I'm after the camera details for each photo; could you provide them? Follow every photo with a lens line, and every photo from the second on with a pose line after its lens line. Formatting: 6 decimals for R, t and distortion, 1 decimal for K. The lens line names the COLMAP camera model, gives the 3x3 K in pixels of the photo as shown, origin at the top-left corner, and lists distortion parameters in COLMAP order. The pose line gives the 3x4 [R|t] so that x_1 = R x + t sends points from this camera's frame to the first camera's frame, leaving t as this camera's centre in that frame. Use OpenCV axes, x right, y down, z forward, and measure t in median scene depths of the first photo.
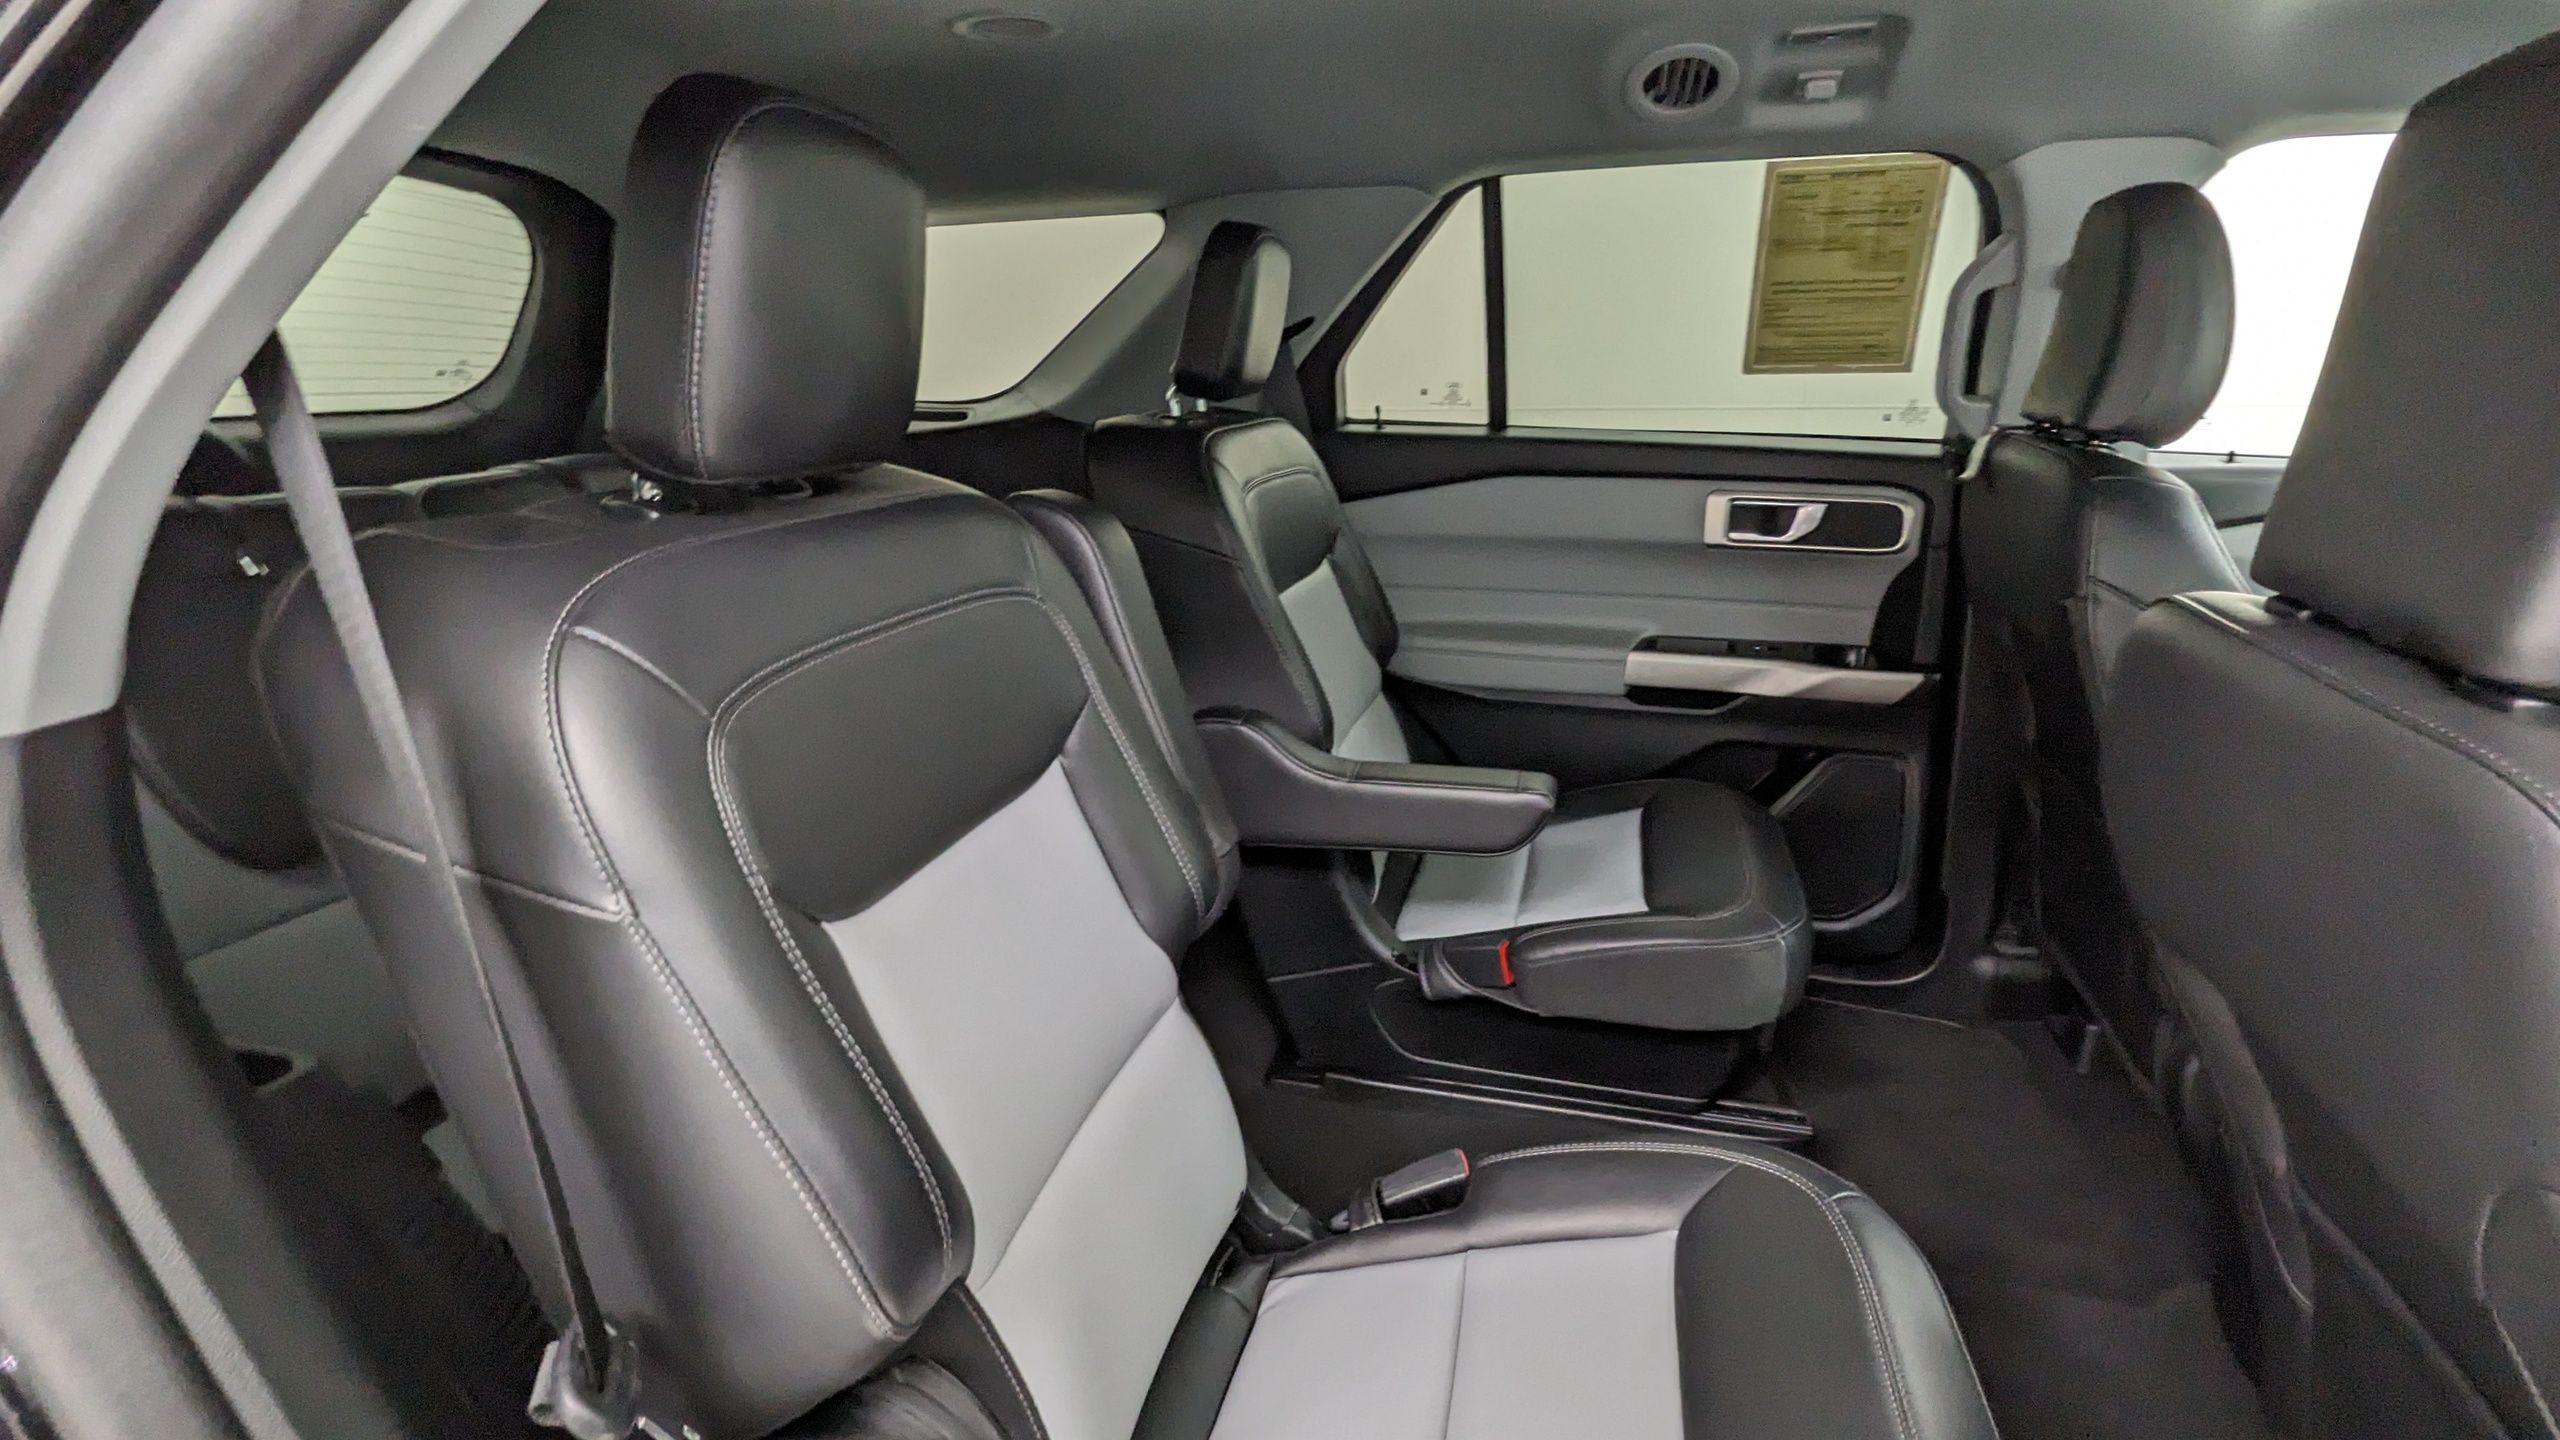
lens RADIAL K [[1255.3, 0, 1280.0], [0, 1255.3, 720.0], [0, 0, 1]] dist [-0.000690, 0.000395]
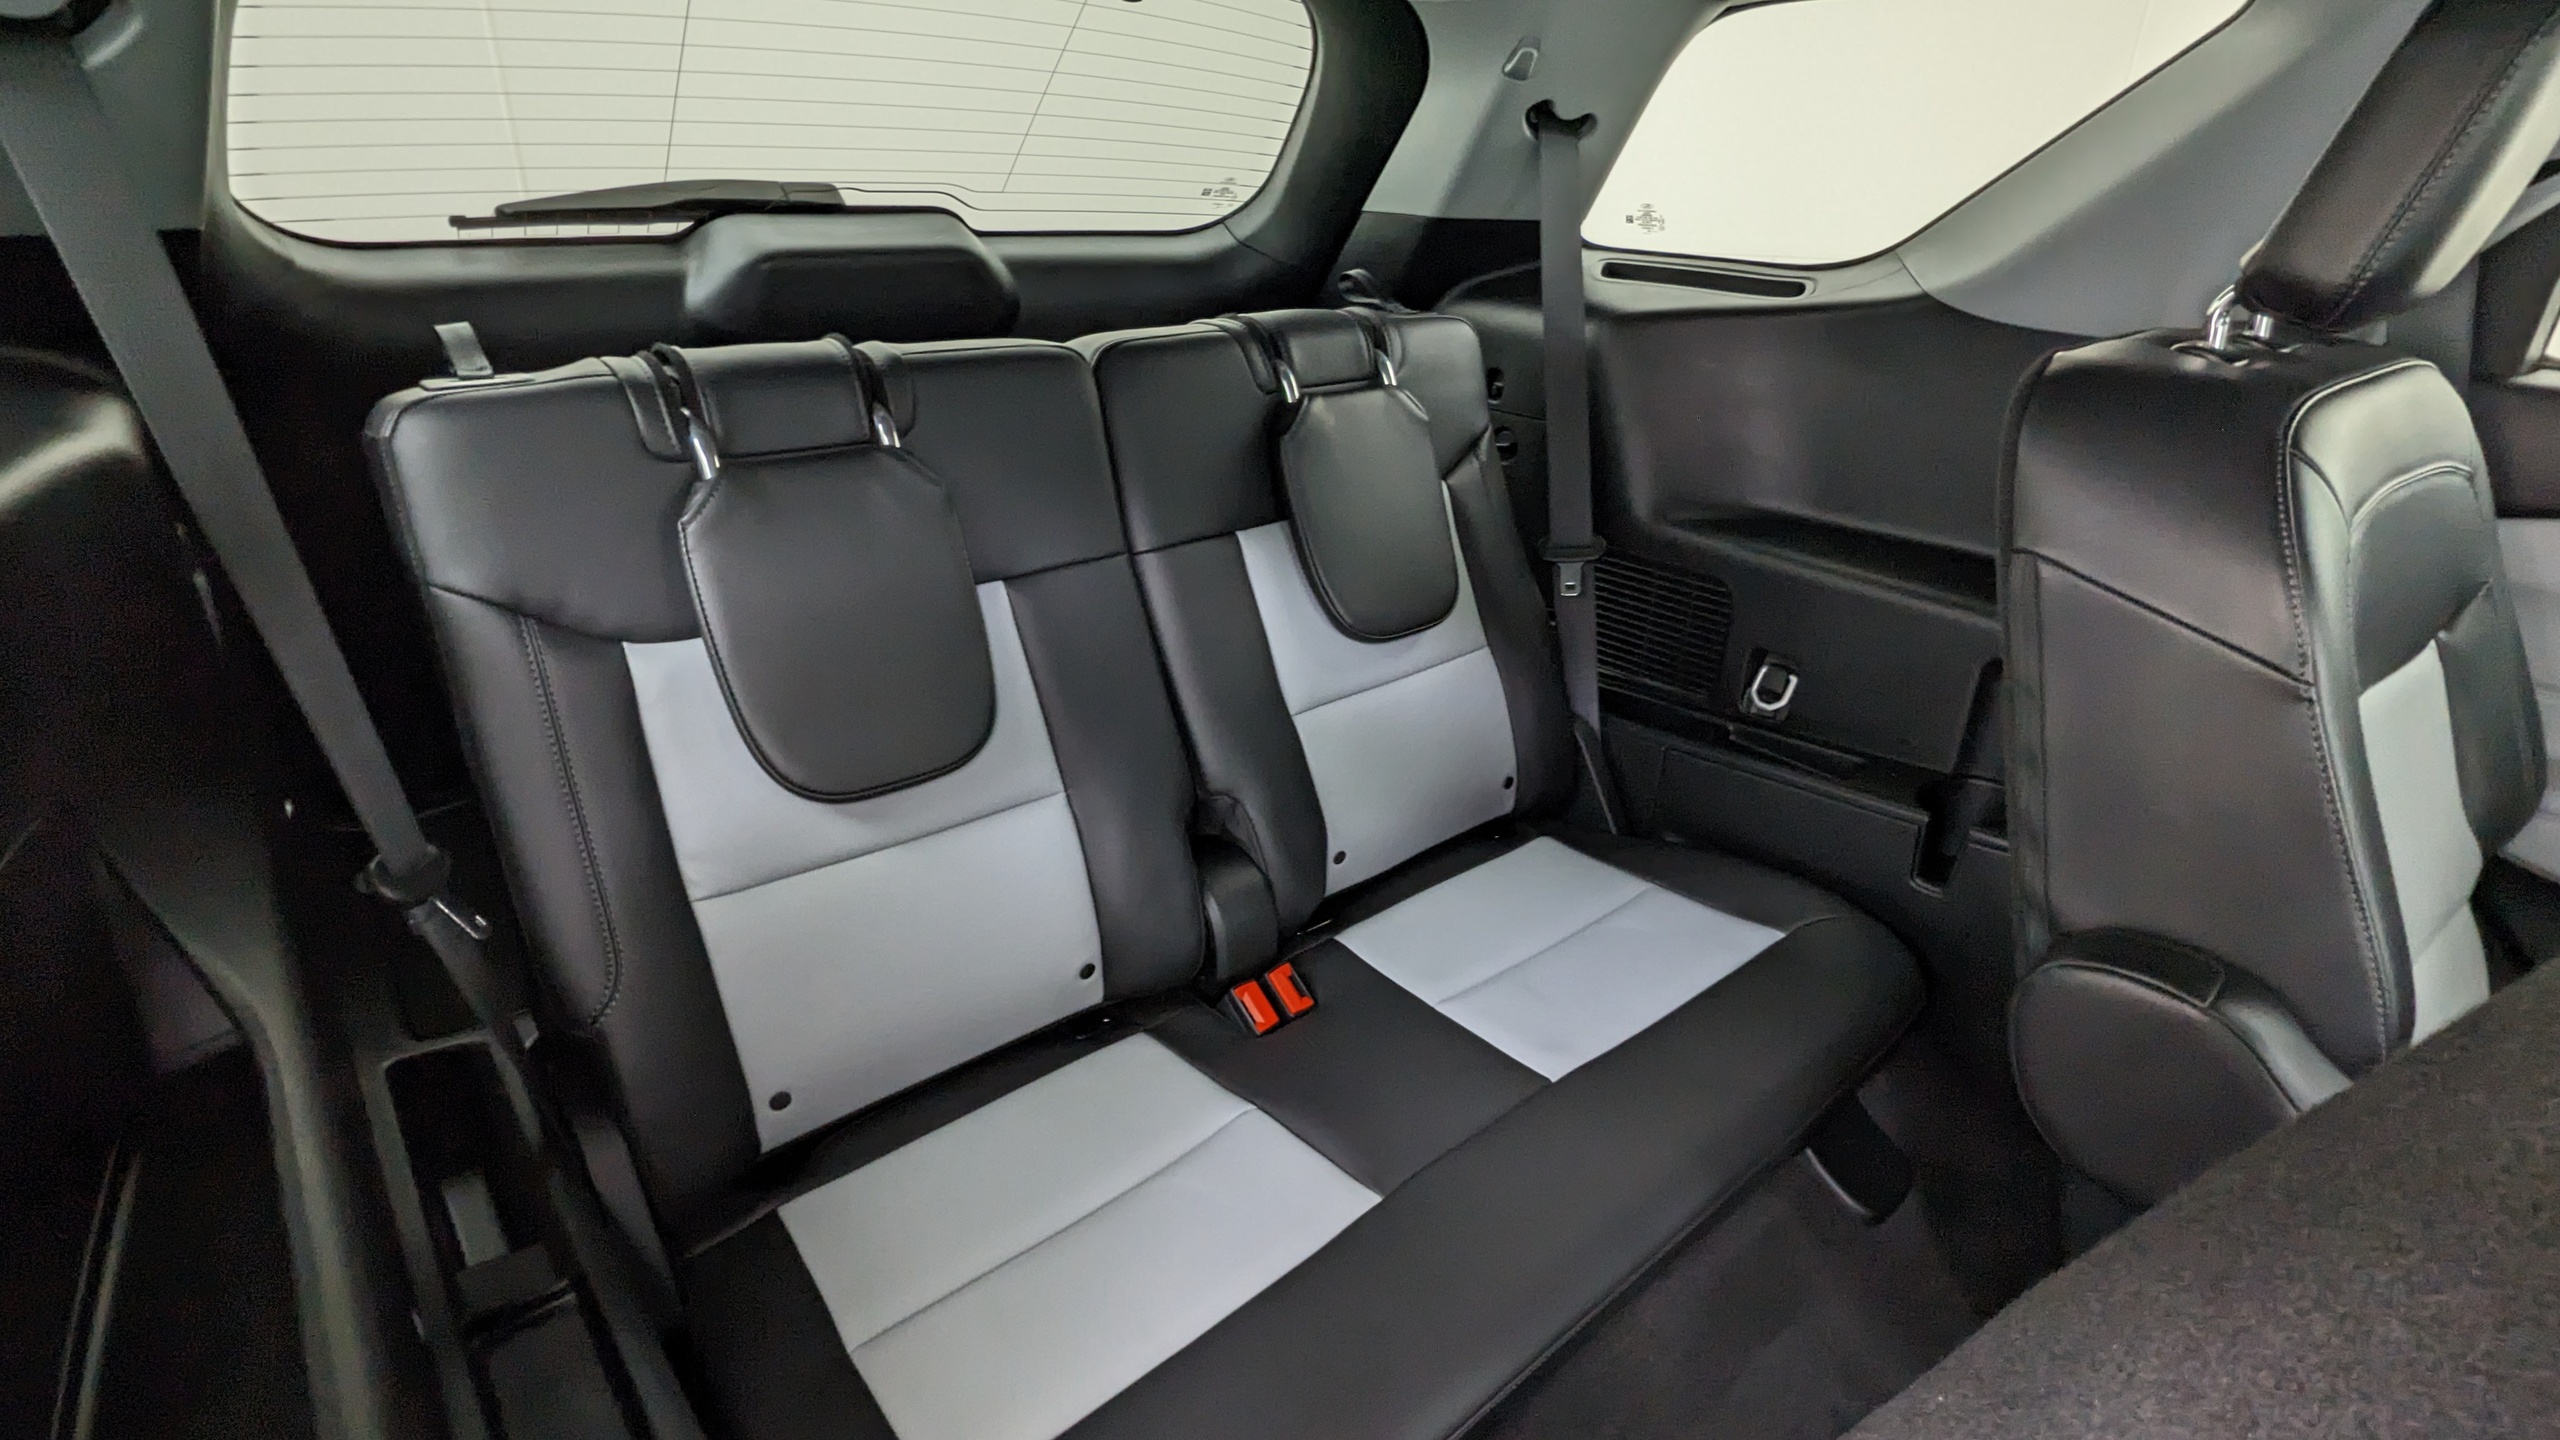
lens RADIAL K [[1255.3, 0, 1280.0], [0, 1255.3, 720.0], [0, 0, 1]] dist [-0.000690, 0.000395]
pose [[0.822156, 0.259680, -0.506583, -0.088043], [-0.193049, 0.964345, 0.181027, -0.098298], [0.535530, -0.051037, 0.842973, 0.293742]]
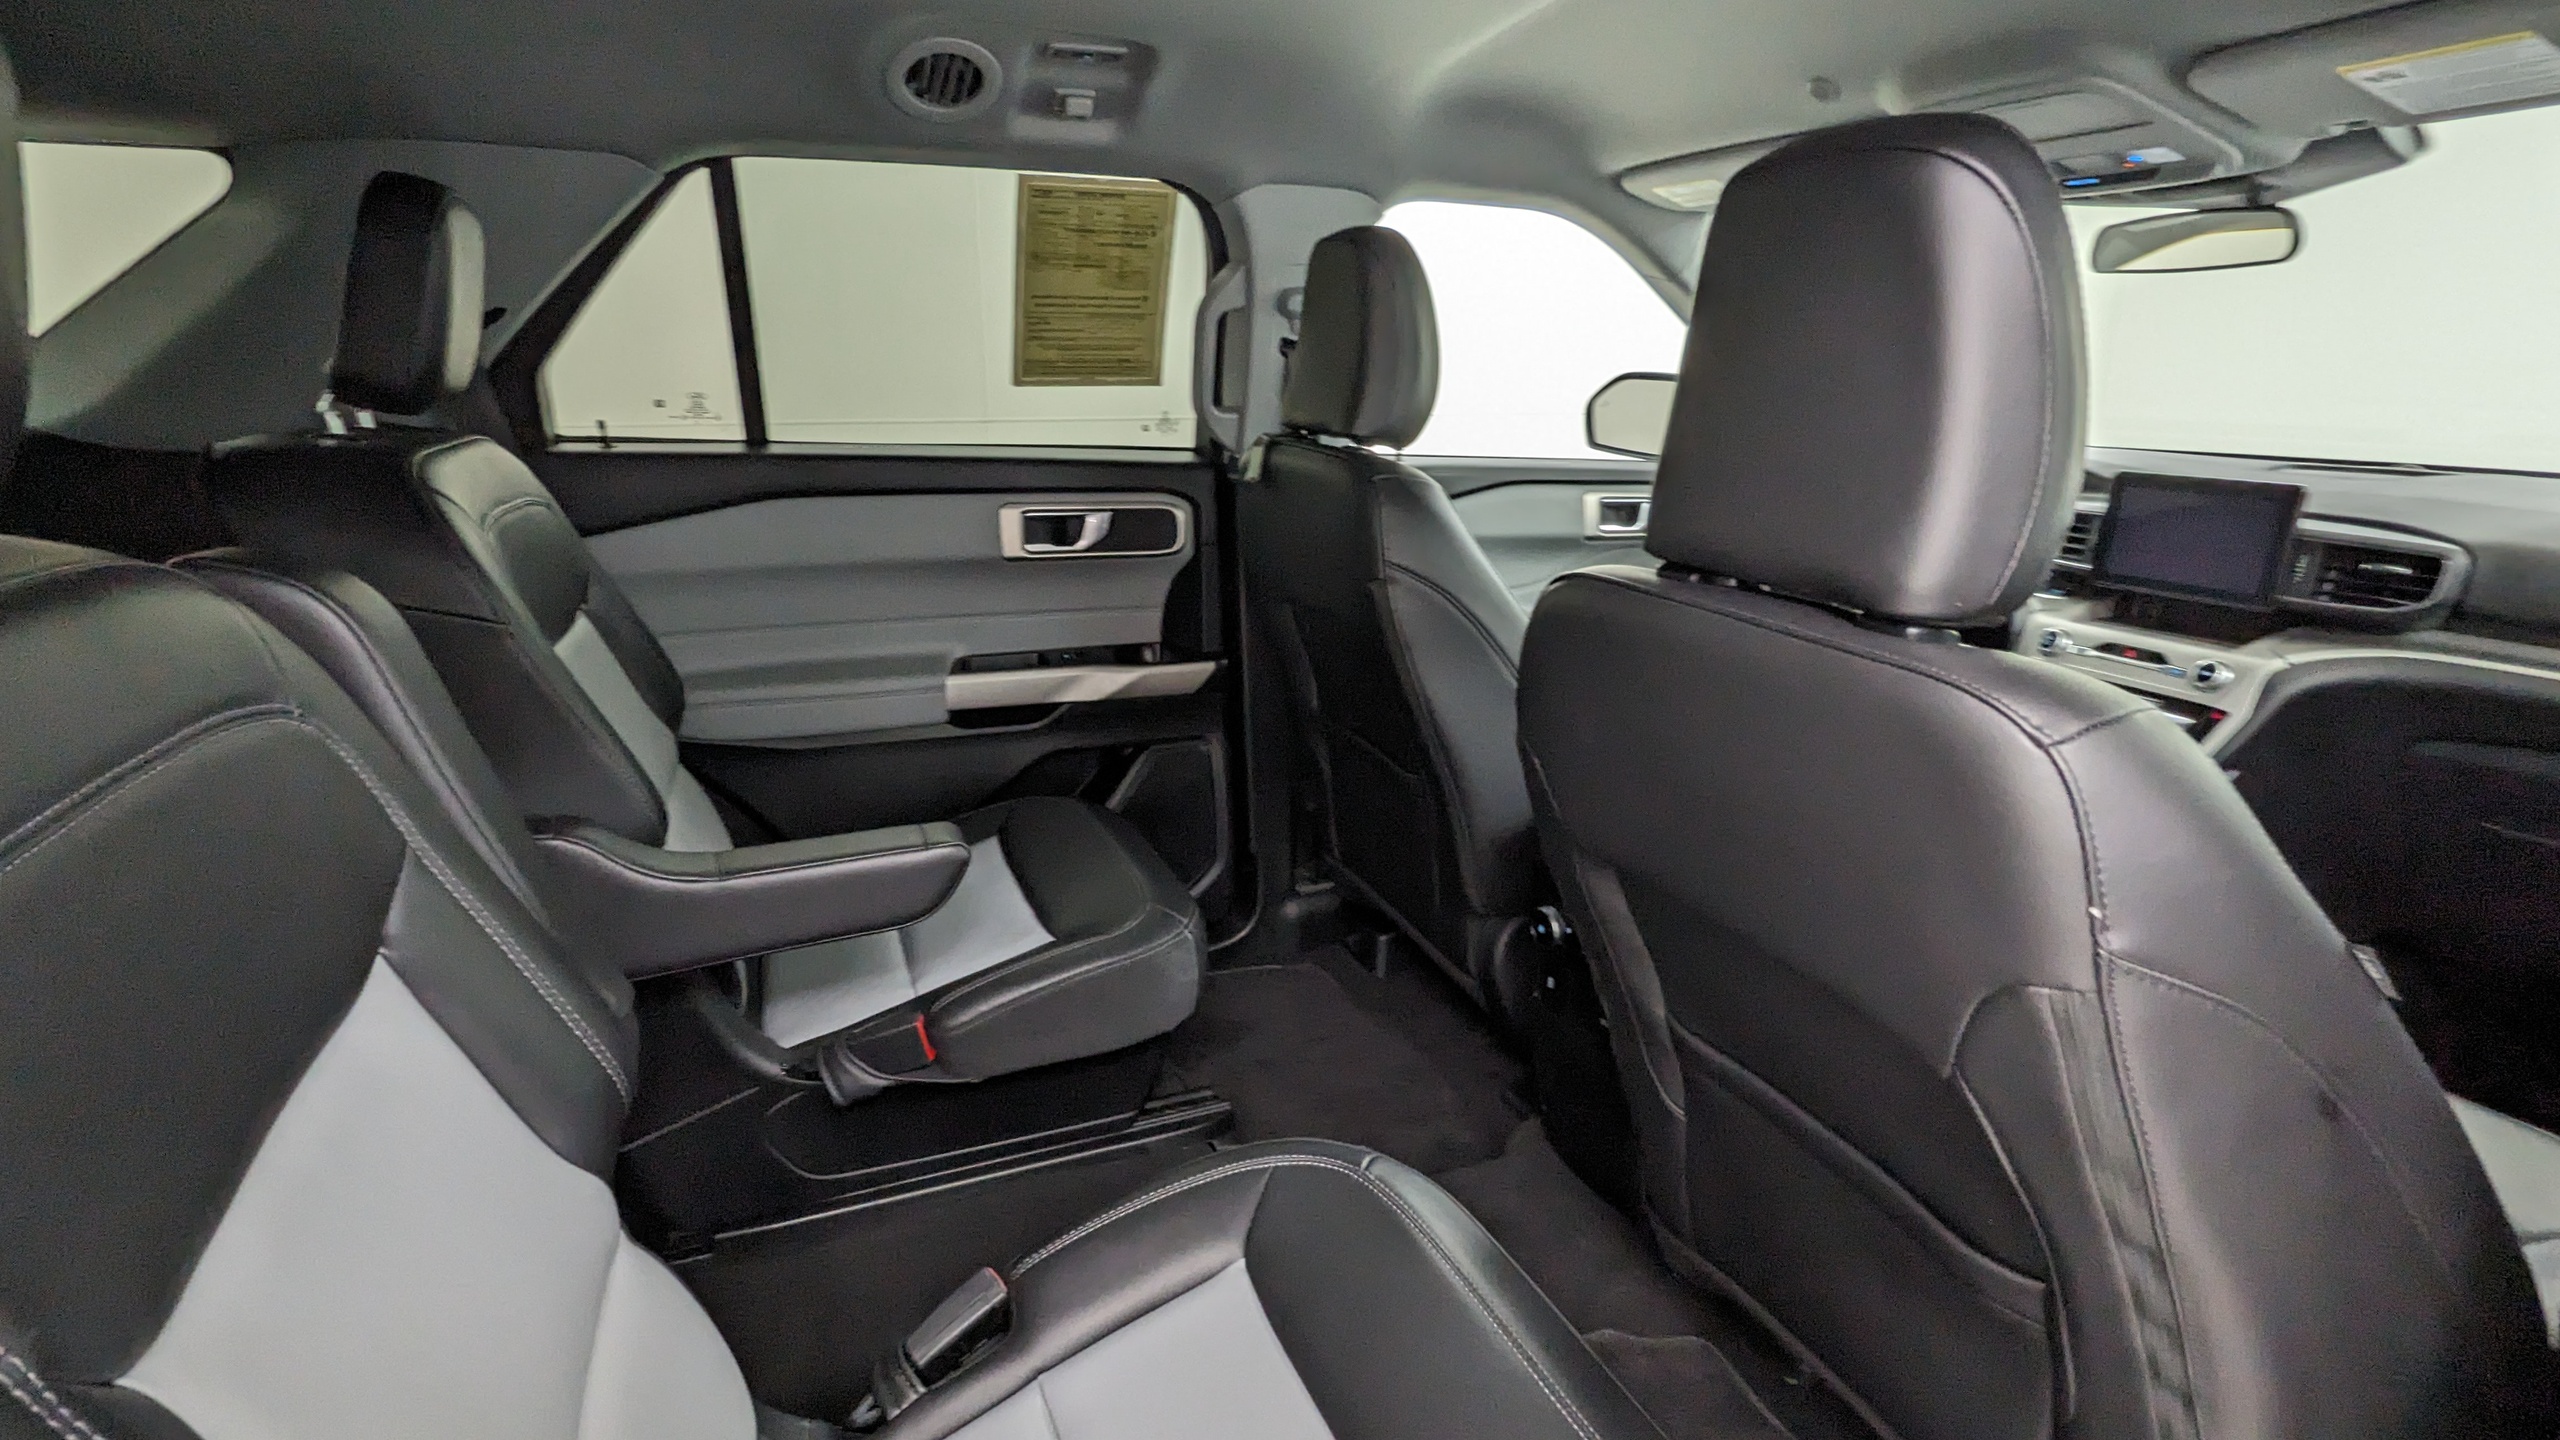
lens RADIAL K [[1245.5, 0, 1294.0], [0, 1245.5, 716.0], [0, 0, 1]] dist [-0.000084, 0.000052]
pose [[0.785669, -0.149341, 0.600352, -0.093820], [0.157306, 0.986756, 0.039598, -0.022248], [-0.598314, 0.063328, 0.798755, 0.098467]]
